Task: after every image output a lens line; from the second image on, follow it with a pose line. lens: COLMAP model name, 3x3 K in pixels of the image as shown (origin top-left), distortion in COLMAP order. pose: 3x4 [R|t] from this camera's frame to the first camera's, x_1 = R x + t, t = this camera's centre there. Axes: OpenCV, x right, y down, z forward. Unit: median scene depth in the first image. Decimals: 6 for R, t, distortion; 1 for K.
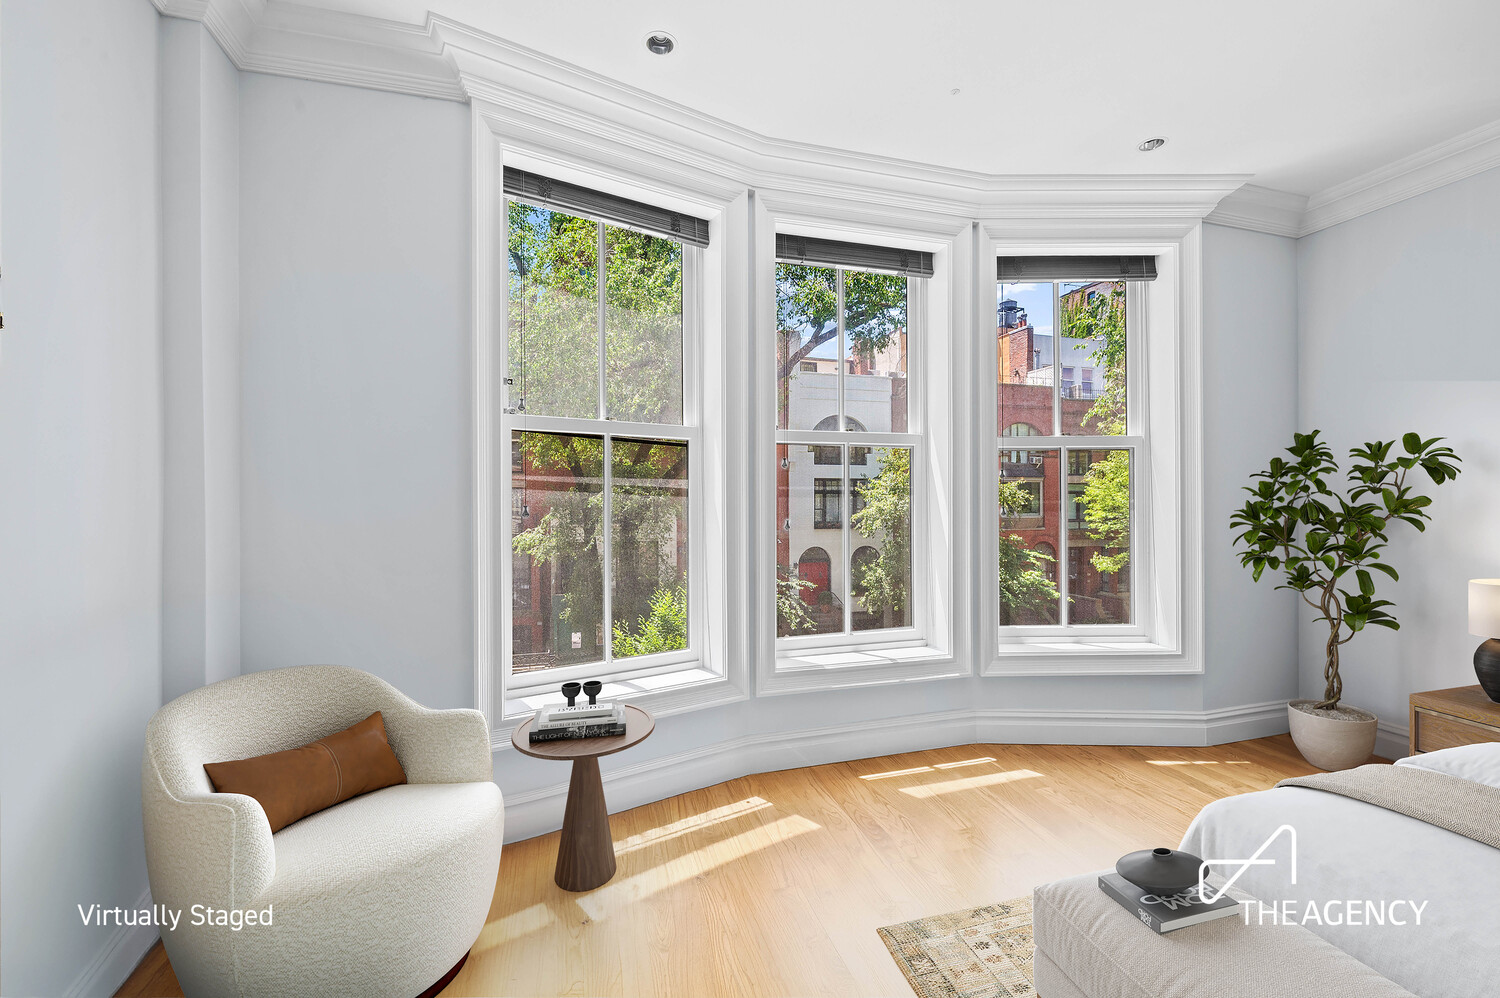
lens RADIAL K [[614.5, 0, 747.1], [0, 614.5, 504.4], [0, 0, 1]] dist [-0.003176, -0.000179]
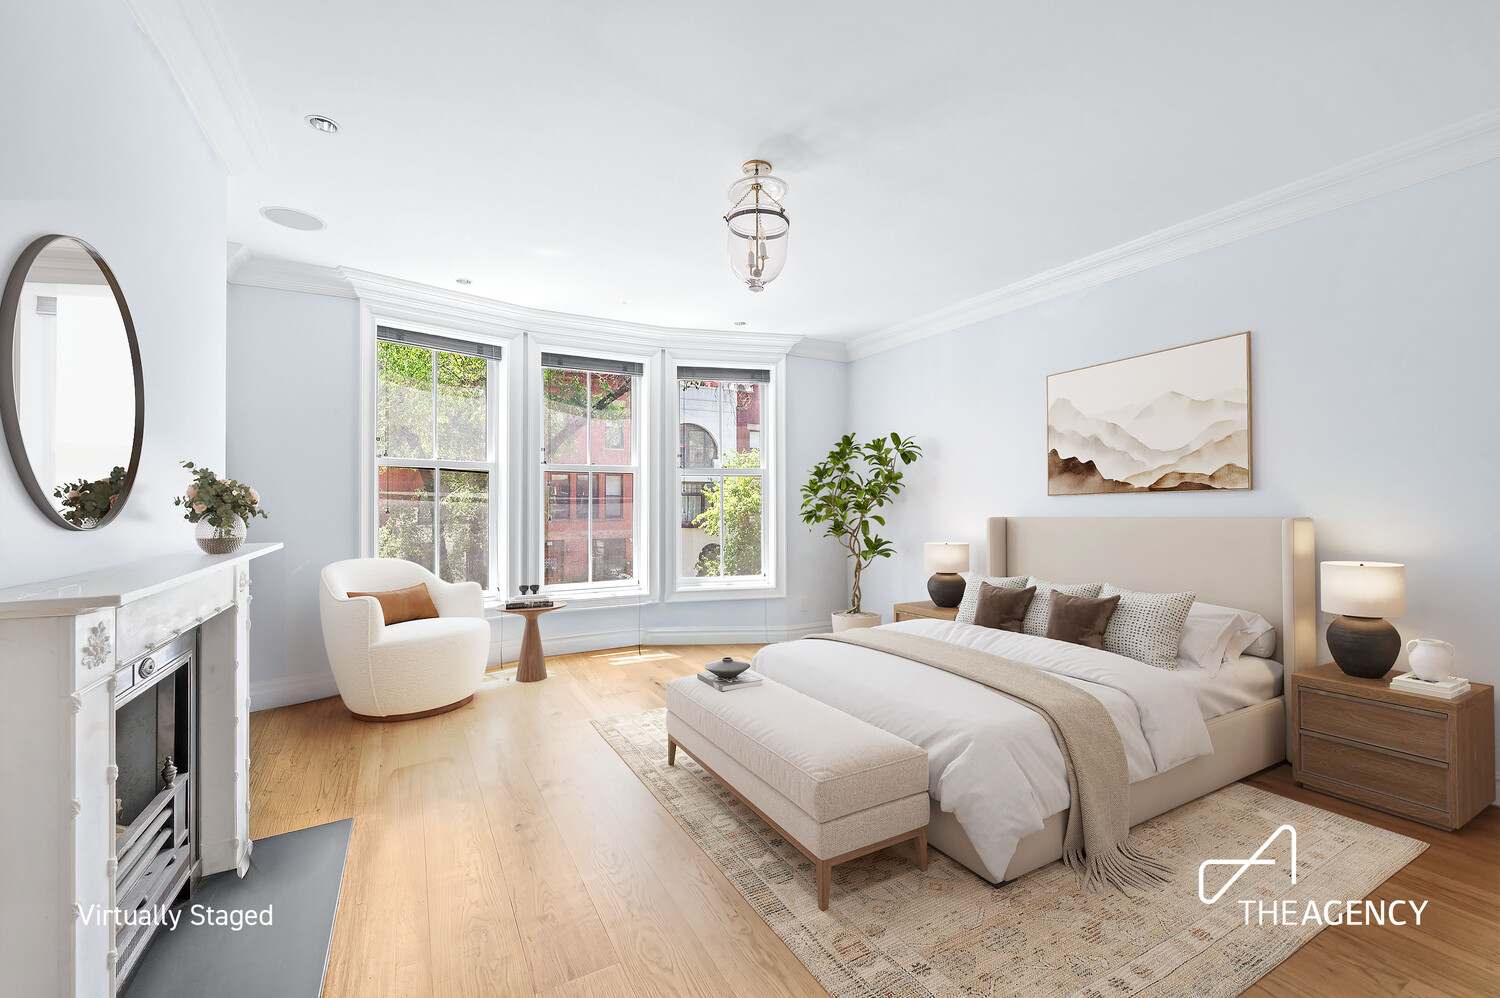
lens RADIAL K [[614.5, 0, 750.1], [0, 614.5, 501.8], [0, 0, 1]] dist [-0.003176, -0.000179]
pose [[0.976938, 0.005171, 0.213463, 0.241891], [-0.004019, 0.999975, -0.005830, -0.005699], [-0.213488, 0.004837, 0.976934, -0.810553]]
